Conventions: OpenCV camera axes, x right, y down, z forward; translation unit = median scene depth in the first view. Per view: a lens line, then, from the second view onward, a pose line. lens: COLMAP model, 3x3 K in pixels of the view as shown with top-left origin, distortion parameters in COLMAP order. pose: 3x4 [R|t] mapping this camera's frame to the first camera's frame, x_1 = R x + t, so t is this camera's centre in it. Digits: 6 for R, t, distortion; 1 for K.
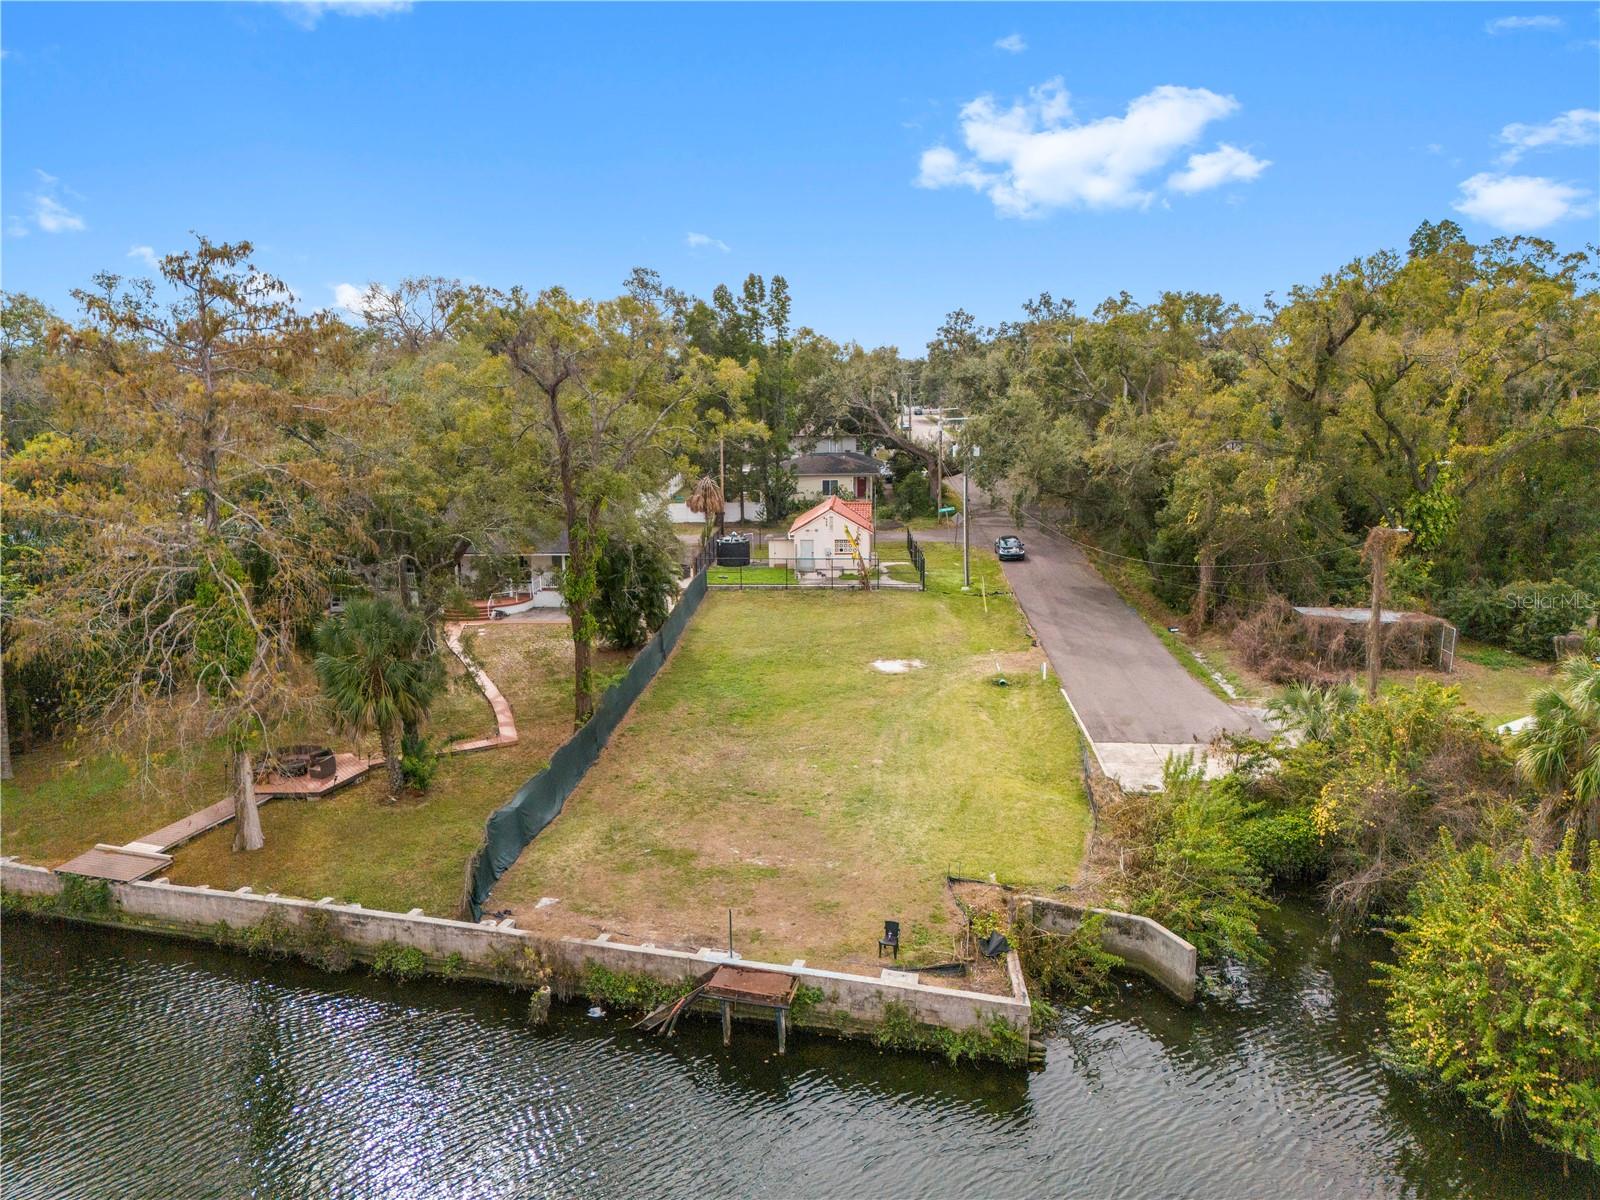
lens RADIAL K [[1177.1, 0, 794.2], [0, 1177.1, 599.9], [0, 0, 1]] dist [0.063525, -0.049905]
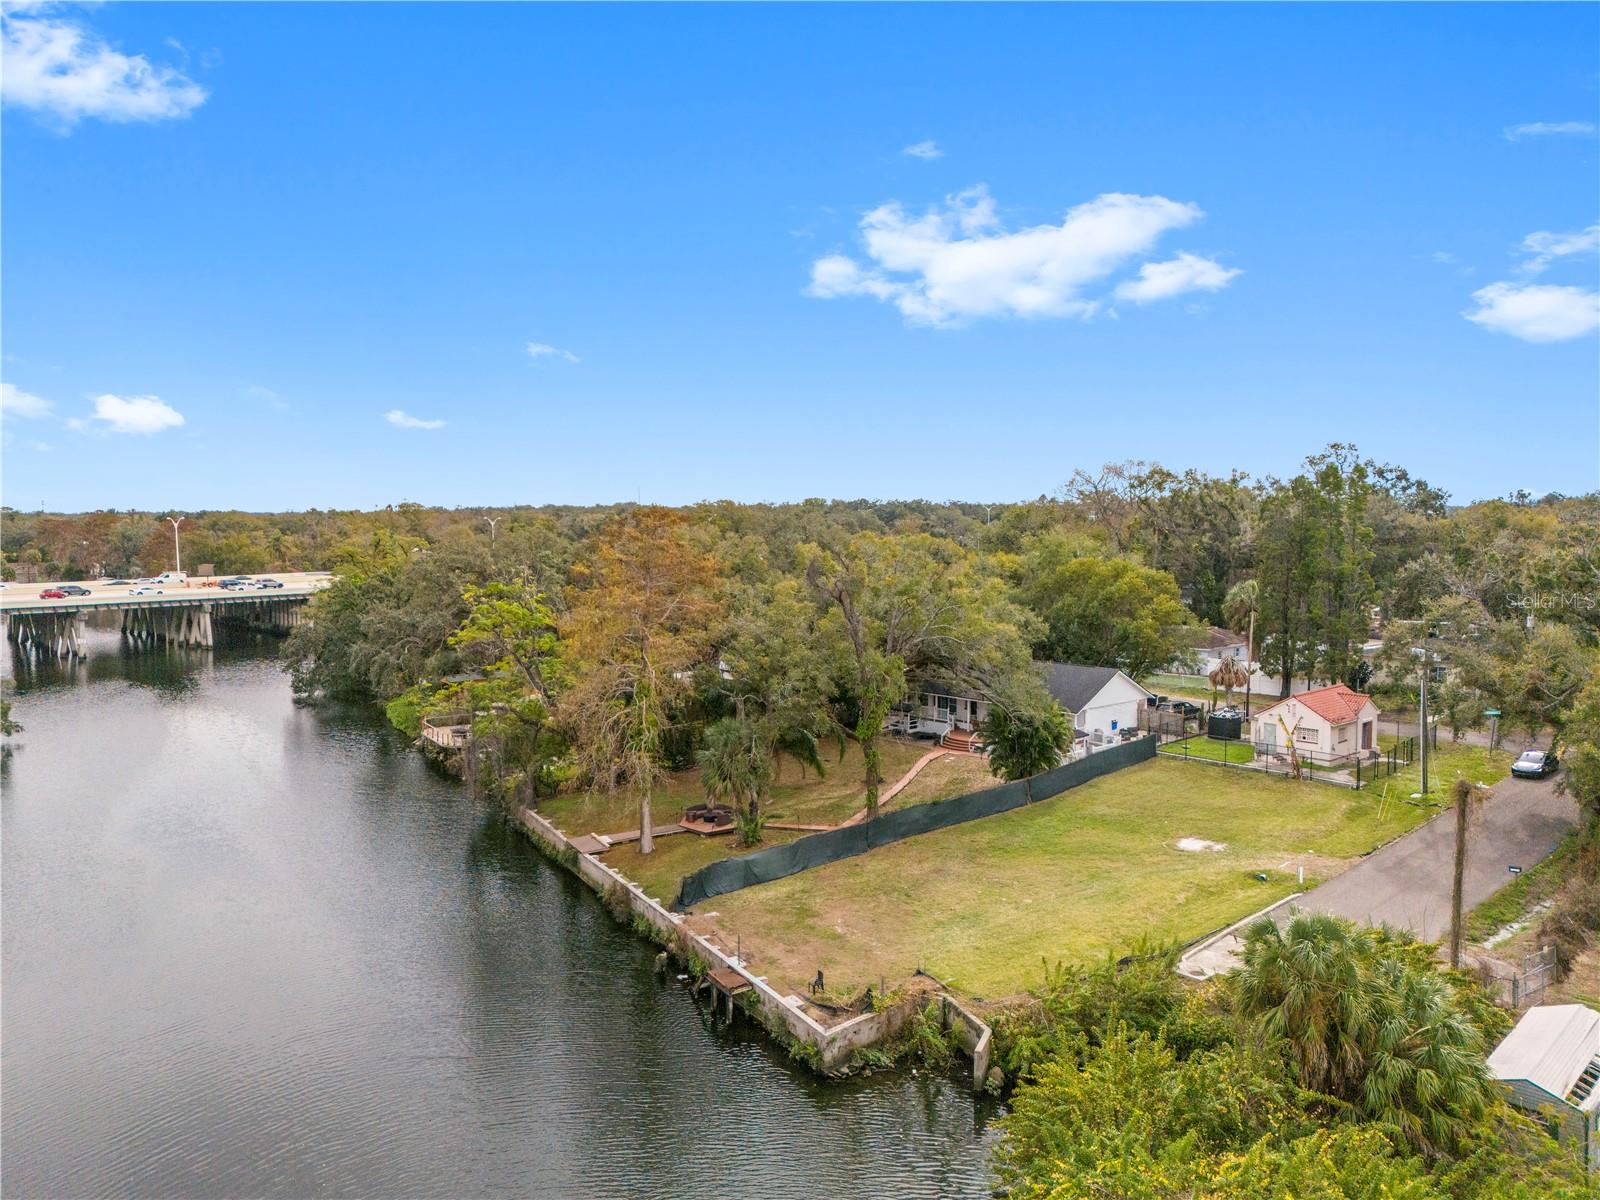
lens RADIAL K [[1177.1, 0, 794.2], [0, 1177.1, 599.9], [0, 0, 1]] dist [0.063525, -0.049905]
pose [[0.722697, 0.059051, -0.688638, 0.967090], [-0.134075, 0.989395, -0.055866, -0.100861], [0.678036, 0.132703, 0.722950, -0.171577]]
